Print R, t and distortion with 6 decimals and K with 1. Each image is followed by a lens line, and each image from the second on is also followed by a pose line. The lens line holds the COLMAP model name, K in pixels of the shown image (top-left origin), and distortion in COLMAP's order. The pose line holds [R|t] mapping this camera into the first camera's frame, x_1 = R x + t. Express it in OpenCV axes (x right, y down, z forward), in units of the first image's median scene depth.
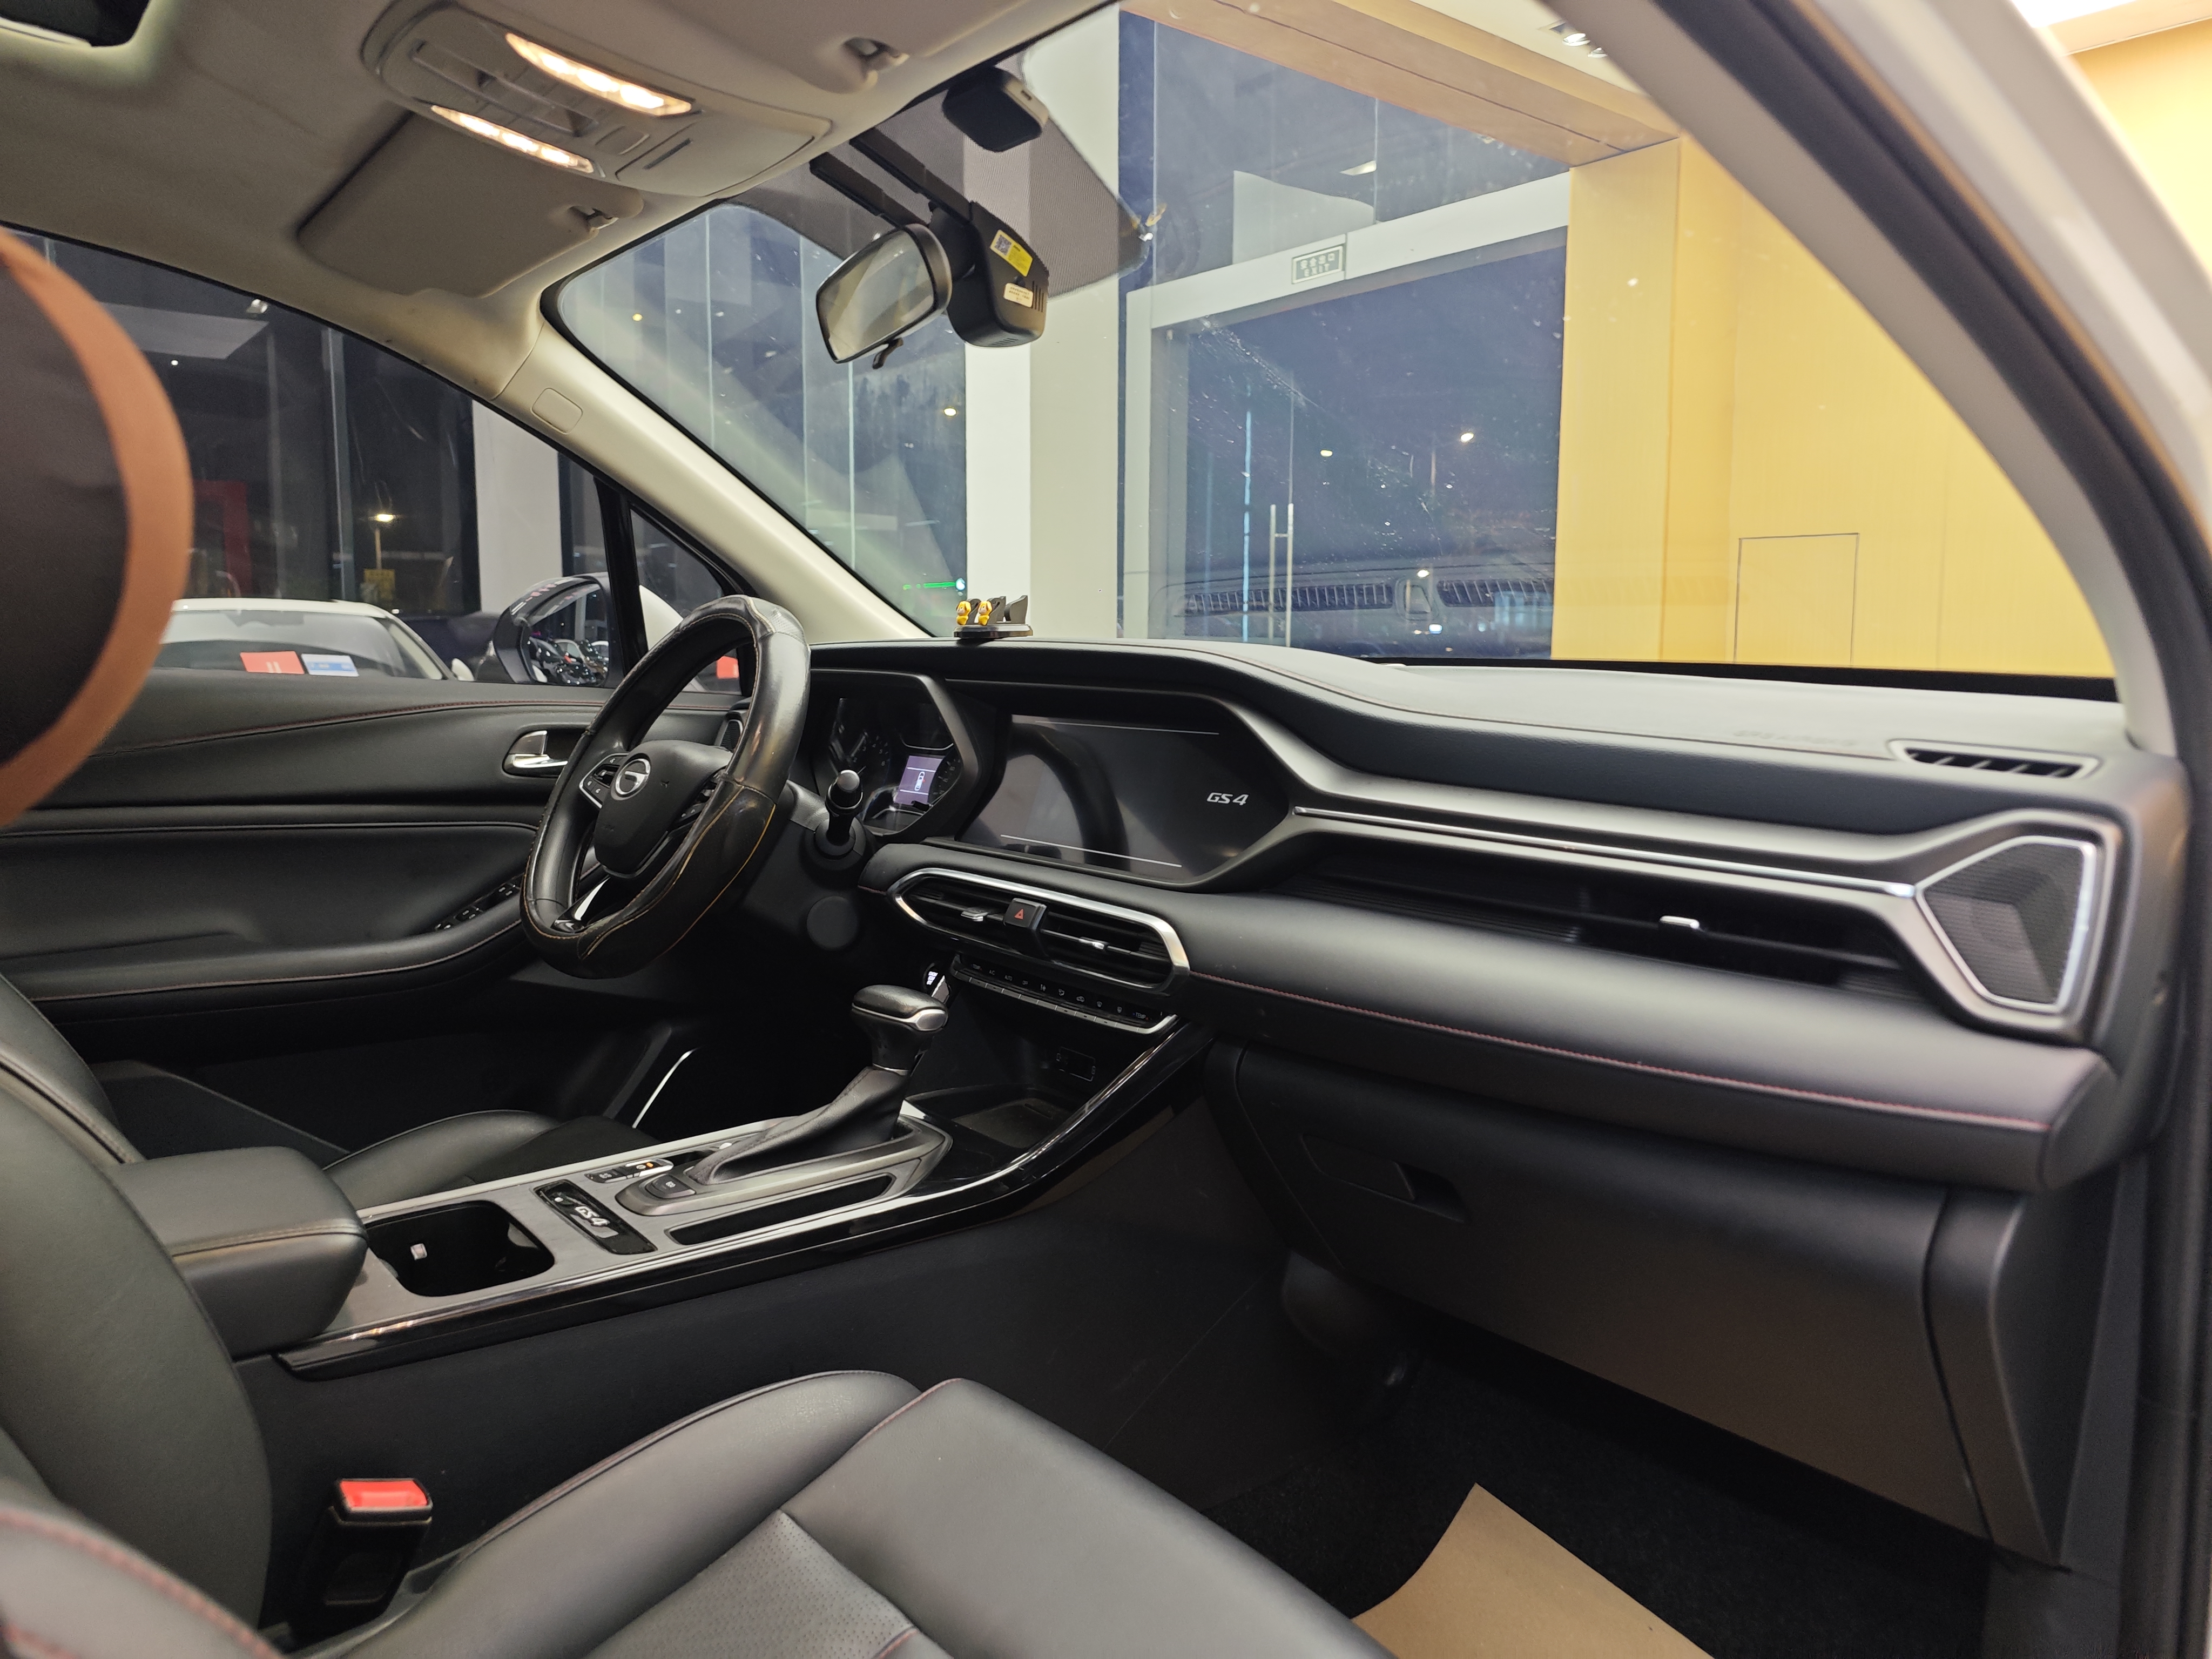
lens RADIAL K [[1492.8, 0, 1175.2], [0, 1492.8, 793.8], [0, 0, 1]] dist [0.047844, 0.000598]
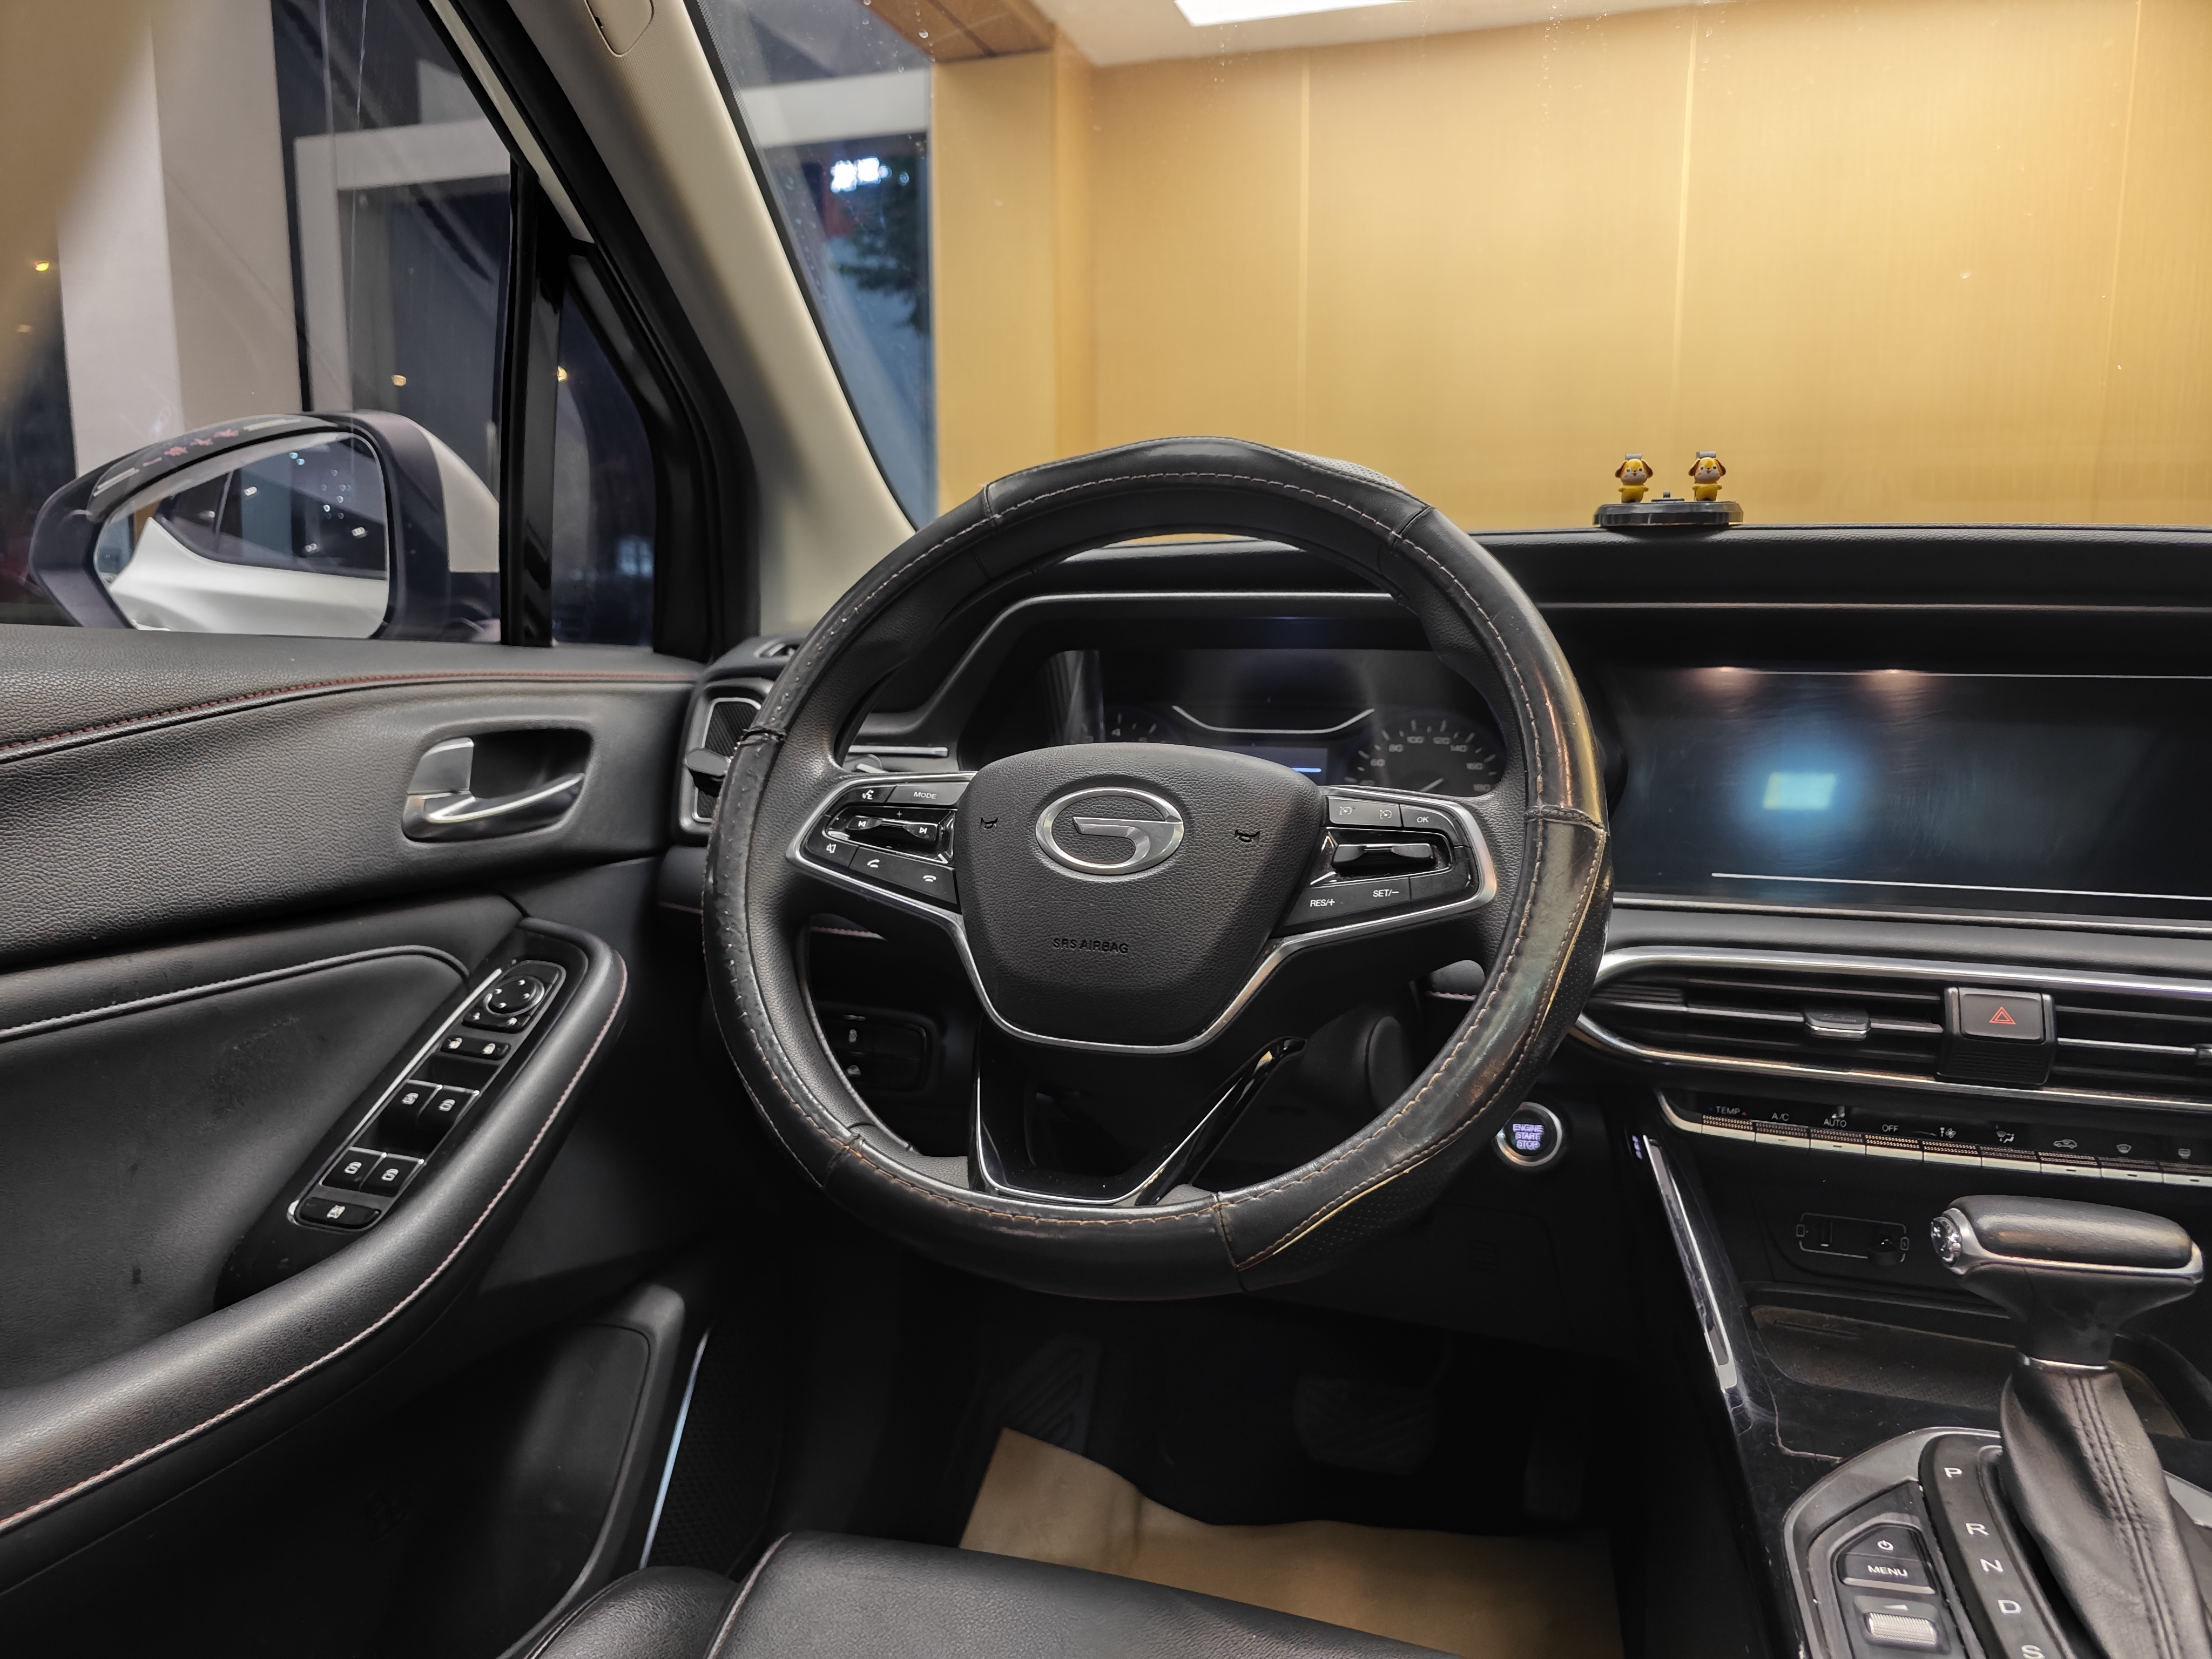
lens RADIAL K [[1505.6, 0, 1106.0], [0, 1505.6, 829.5], [0, 0, 1]] dist [-0.003702, -0.001830]
pose [[0.855447, -0.088717, 0.510236, -0.710313], [0.061021, 0.995622, 0.070806, -0.051876], [-0.514283, -0.029436, 0.857115, 0.737821]]
